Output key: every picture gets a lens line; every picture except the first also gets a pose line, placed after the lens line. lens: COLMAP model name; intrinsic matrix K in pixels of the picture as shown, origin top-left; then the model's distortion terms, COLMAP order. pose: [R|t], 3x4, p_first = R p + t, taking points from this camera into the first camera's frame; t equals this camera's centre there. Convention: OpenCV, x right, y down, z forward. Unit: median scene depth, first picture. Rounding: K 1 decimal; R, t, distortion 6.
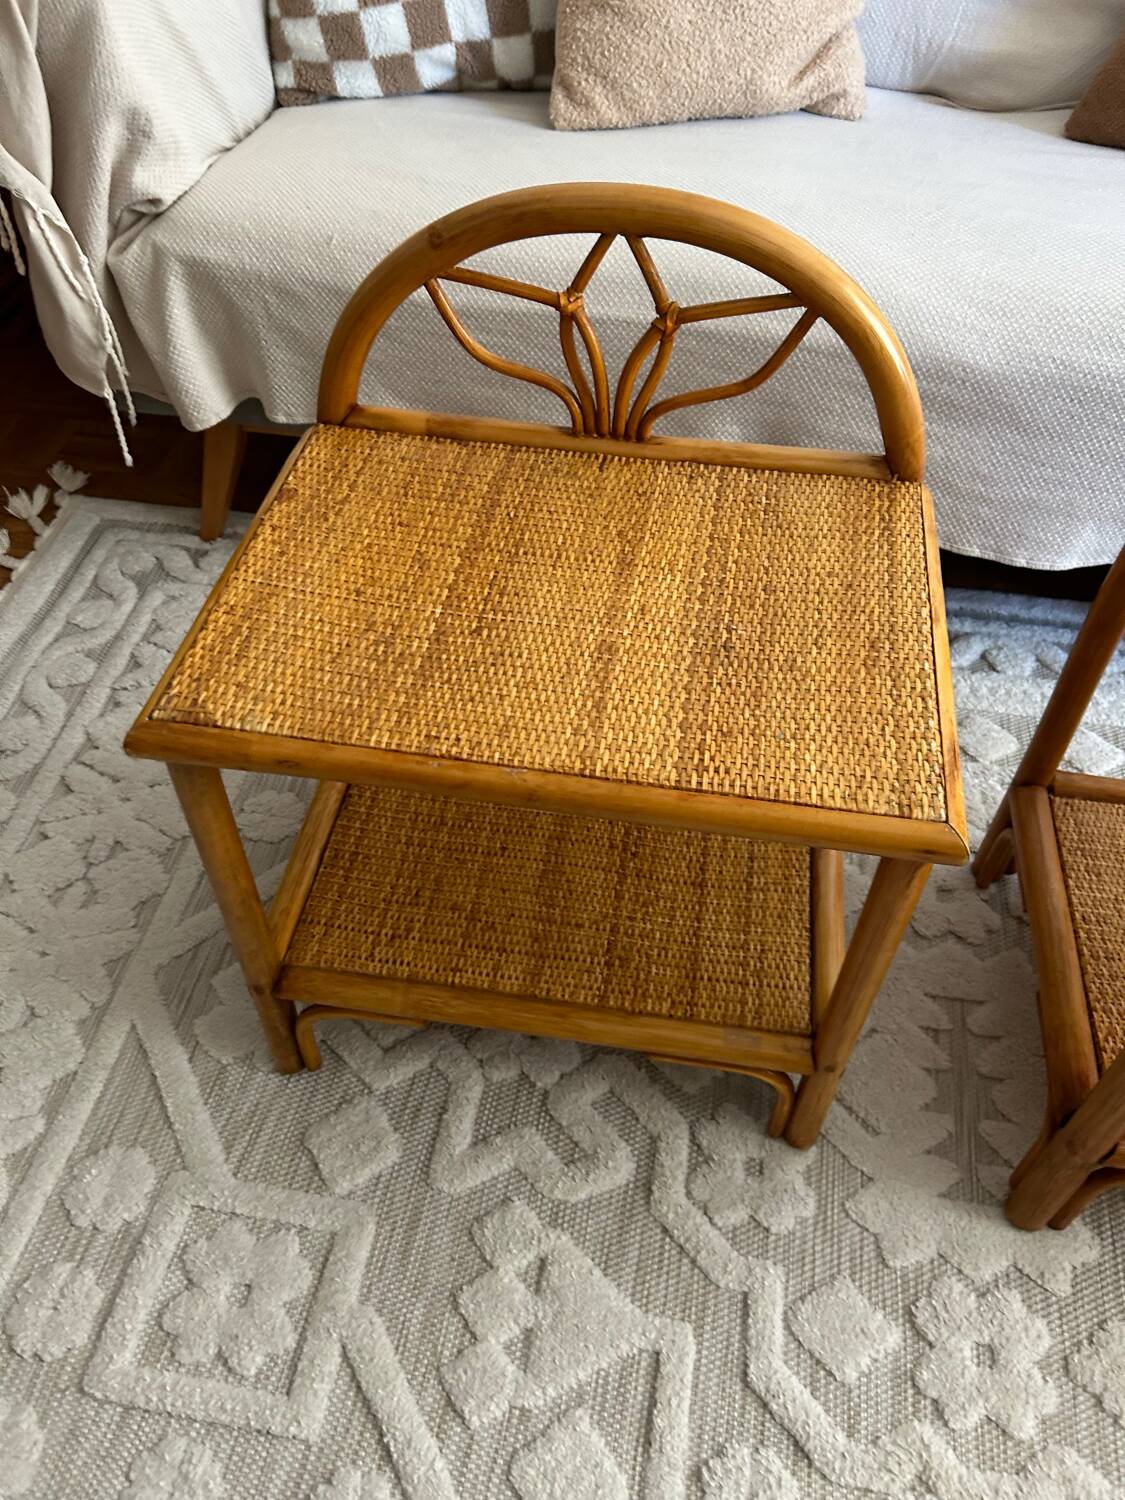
lens RADIAL K [[1120.2, 0, 554.7], [0, 1120.2, 738.5], [0, 0, 1]] dist [0.048828, -0.056777]
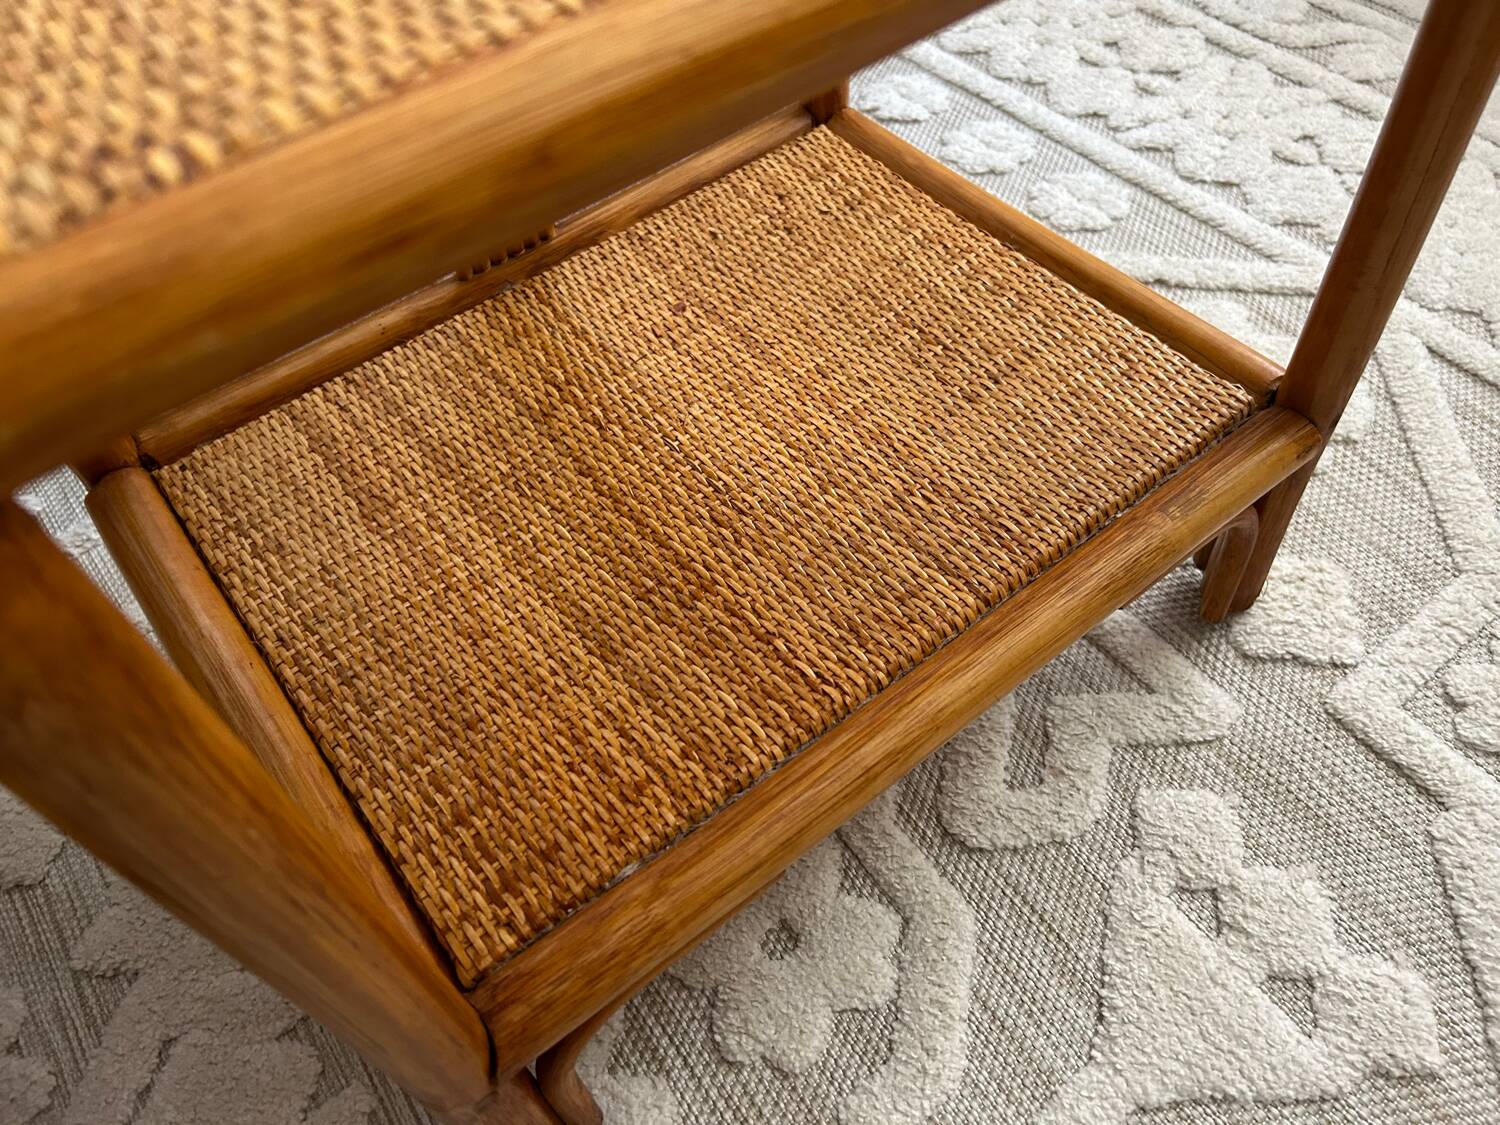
lens RADIAL K [[1137.3, 0, 738.2], [0, 1137.3, 565.2], [0, 0, 1]] dist [0.034788, -0.042777]
pose [[0.686341, -0.616407, 0.385977, 0.436703], [0.585217, 0.783181, 0.210114, 0.146263], [-0.431806, 0.081670, 0.898261, 0.451767]]
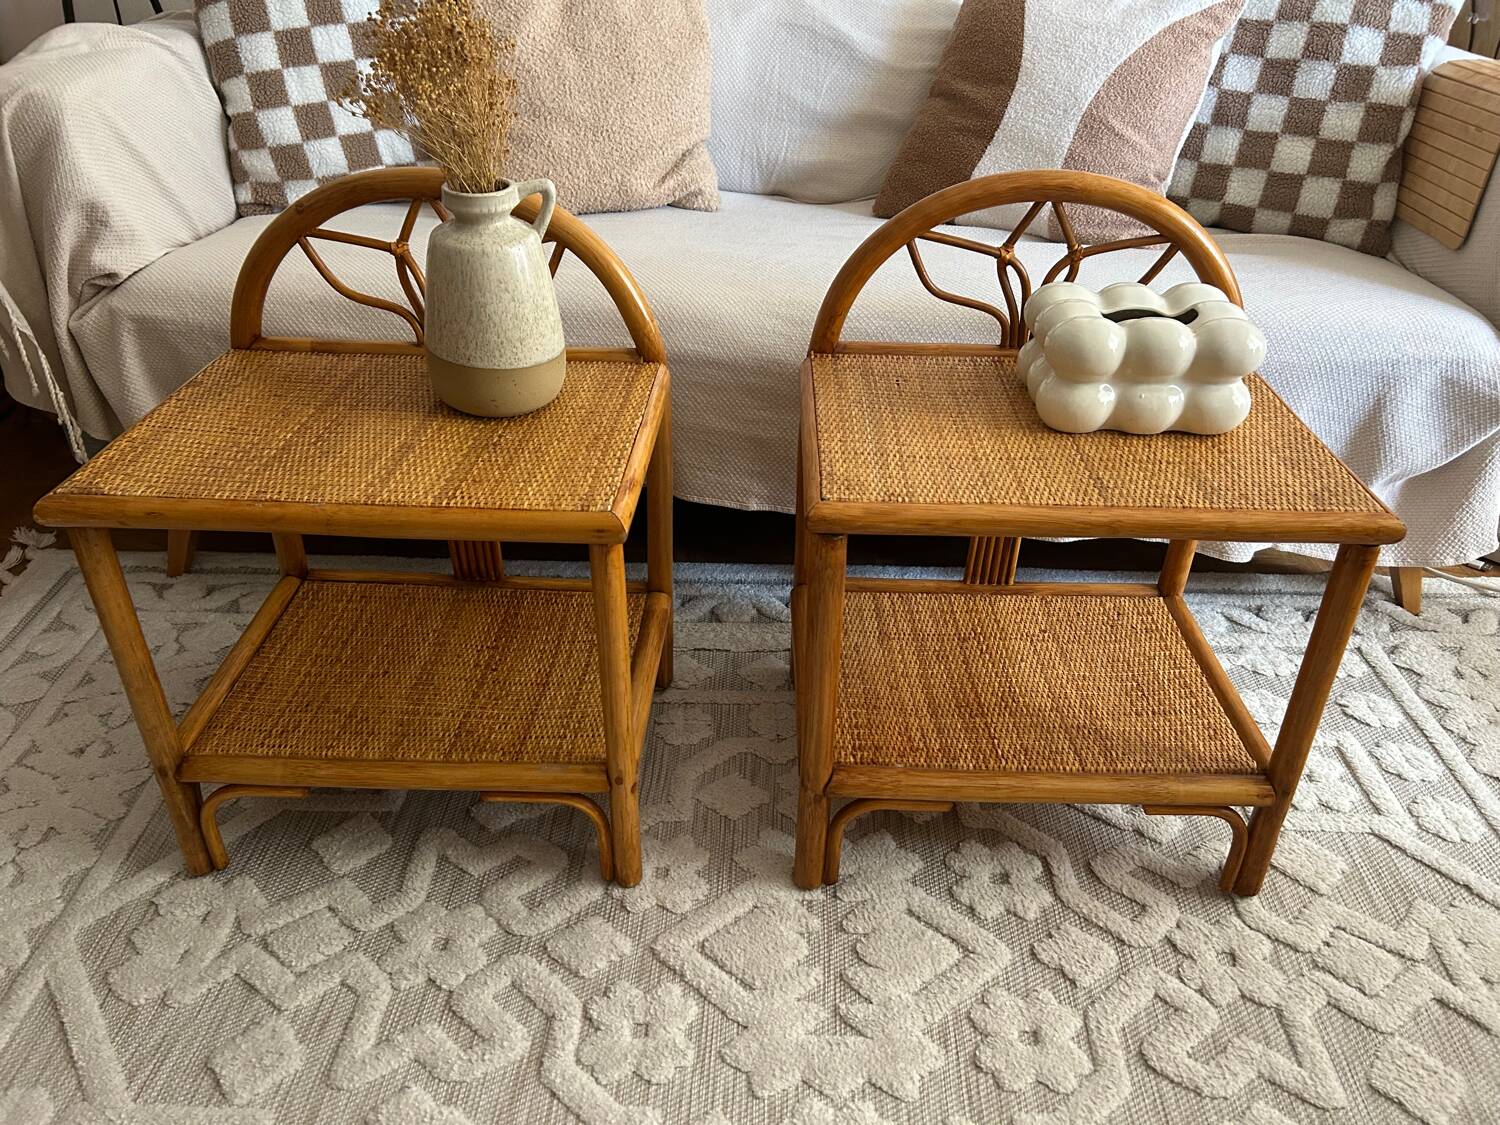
lens RADIAL K [[1120.3, 0, 751.7], [0, 1120.3, 572.4], [0, 0, 1]] dist [0.043946, -0.045867]
pose [[0.990173, -0.072104, 0.119826, 0.188387], [0.099896, 0.964307, -0.245222, 0.235763], [-0.097867, 0.254782, 0.962033, -0.174057]]
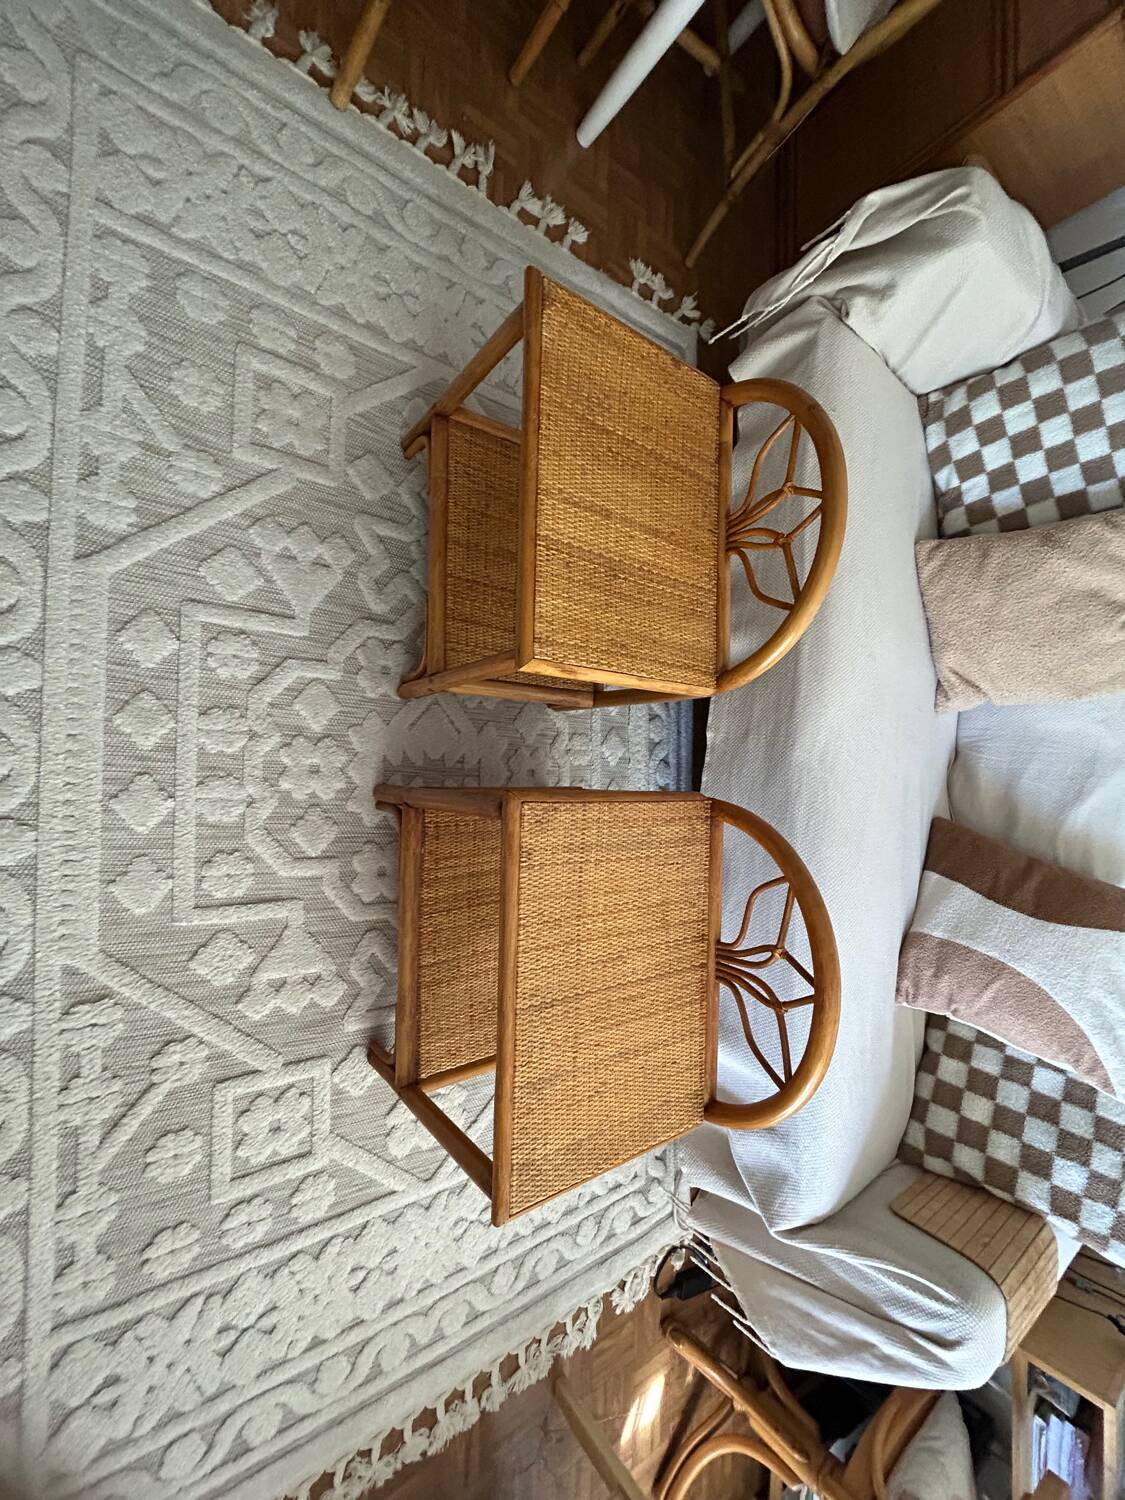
lens RADIAL K [[595.5, 0, 567.5], [0, 595.5, 756.6], [0, 0, 1]] dist [-0.012130, 0.007469]
pose [[0.115934, 0.991558, 0.058074, 0.318764], [-0.987673, 0.108894, 0.112442, -0.063929], [0.105169, -0.070394, 0.991960, -0.078279]]
